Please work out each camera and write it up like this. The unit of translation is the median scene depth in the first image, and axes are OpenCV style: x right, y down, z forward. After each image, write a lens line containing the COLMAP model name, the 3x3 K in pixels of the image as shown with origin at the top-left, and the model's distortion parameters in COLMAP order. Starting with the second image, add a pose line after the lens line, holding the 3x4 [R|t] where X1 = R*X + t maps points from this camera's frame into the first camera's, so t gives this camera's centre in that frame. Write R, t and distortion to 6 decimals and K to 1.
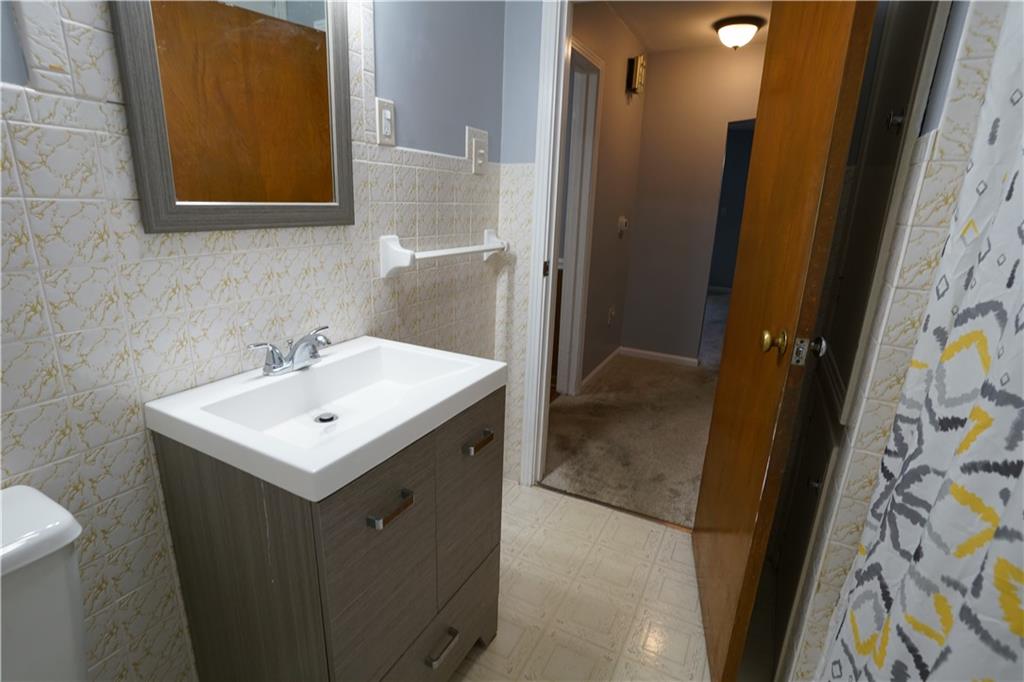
lens RADIAL K [[498.3, 0, 512.0], [0, 498.3, 341.0], [0, 0, 1]] dist [-0.090333, 0.045488]
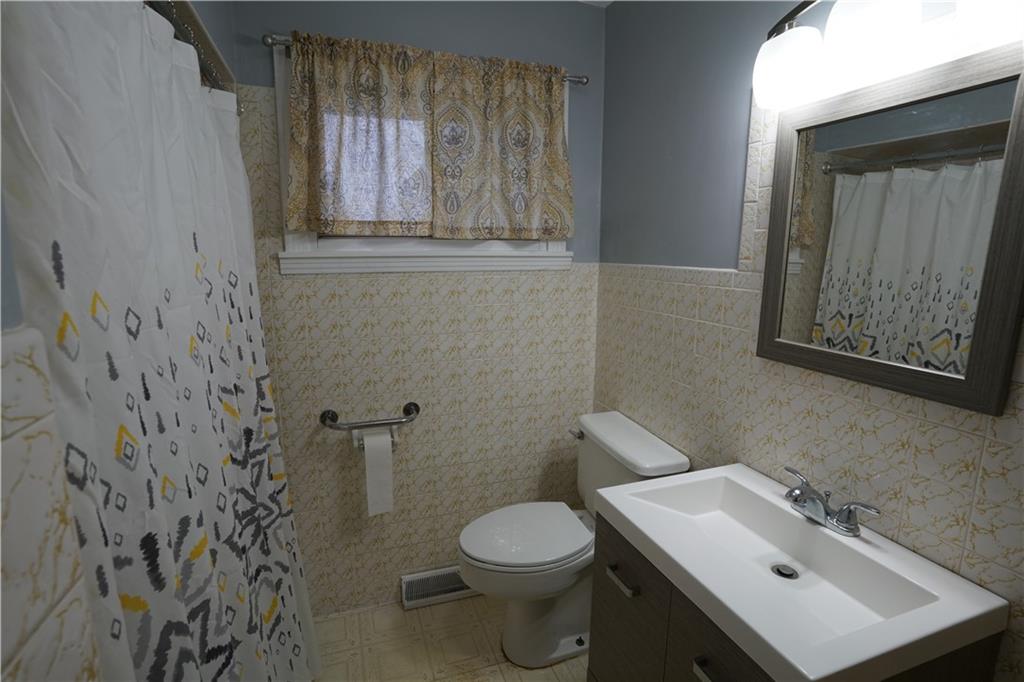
lens RADIAL K [[498.3, 0, 512.0], [0, 498.3, 341.0], [0, 0, 1]] dist [-0.090333, 0.045488]
pose [[-0.675363, 0.096715, -0.731116, 0.757048], [-0.228815, 0.914961, 0.332401, -0.541691], [0.701091, 0.391782, -0.595800, 1.242714]]
